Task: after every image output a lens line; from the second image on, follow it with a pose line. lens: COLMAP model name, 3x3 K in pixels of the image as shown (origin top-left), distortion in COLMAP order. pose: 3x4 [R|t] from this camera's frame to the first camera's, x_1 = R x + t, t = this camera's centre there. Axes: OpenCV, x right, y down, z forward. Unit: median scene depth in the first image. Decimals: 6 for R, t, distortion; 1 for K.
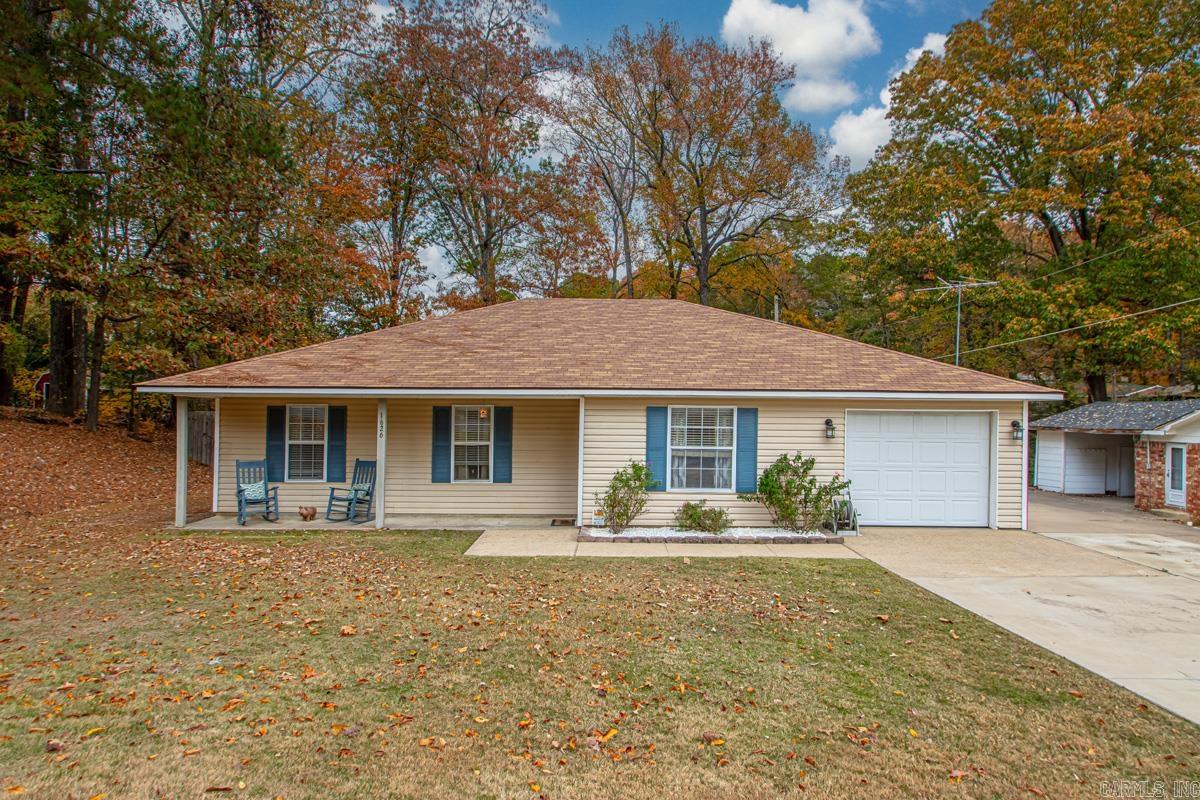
lens RADIAL K [[684.7, 0, 599.8], [0, 684.7, 417.9], [0, 0, 1]] dist [-0.017621, 0.000093]
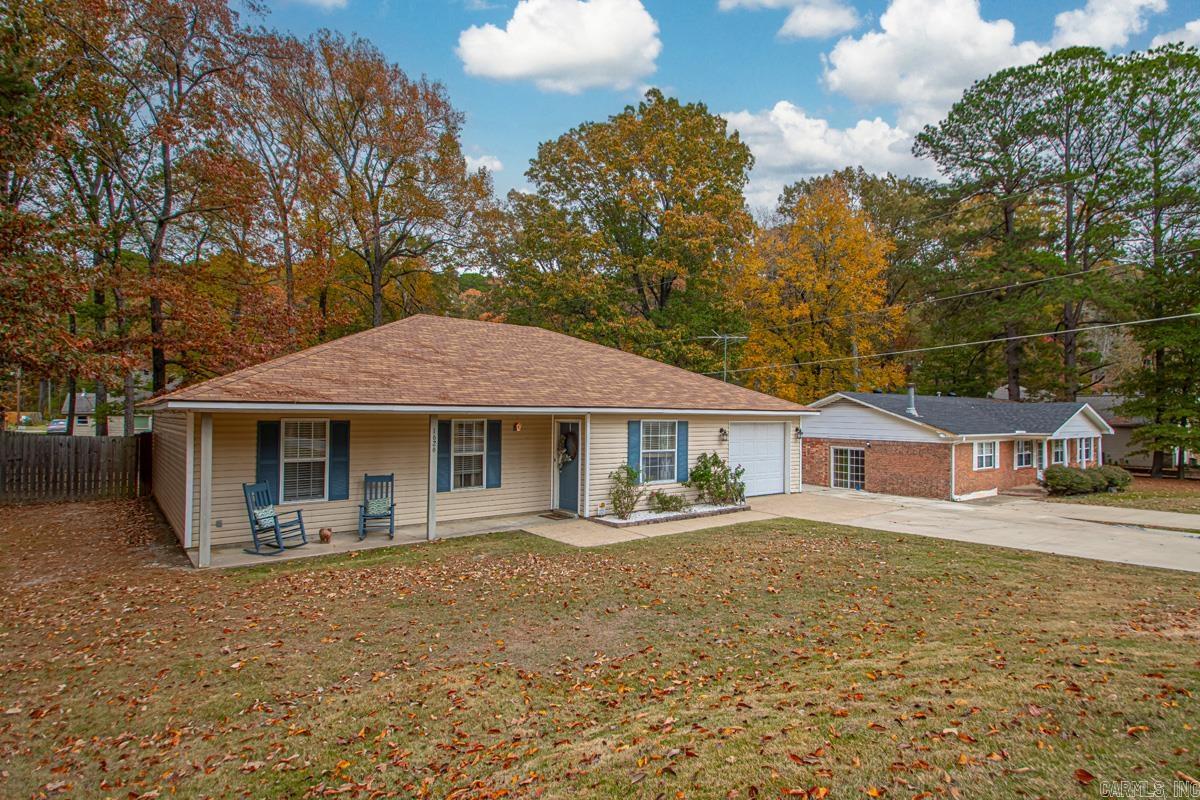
lens RADIAL K [[632.8, 0, 600.0], [0, 632.8, 400.0], [0, 0, 1]] dist [-0.000339, 0.000016]
pose [[0.786371, 0.013143, 0.617615, -0.648478], [0.000656, 0.999755, -0.022111, -0.026604], [-0.617754, 0.017793, 0.786170, 0.070572]]
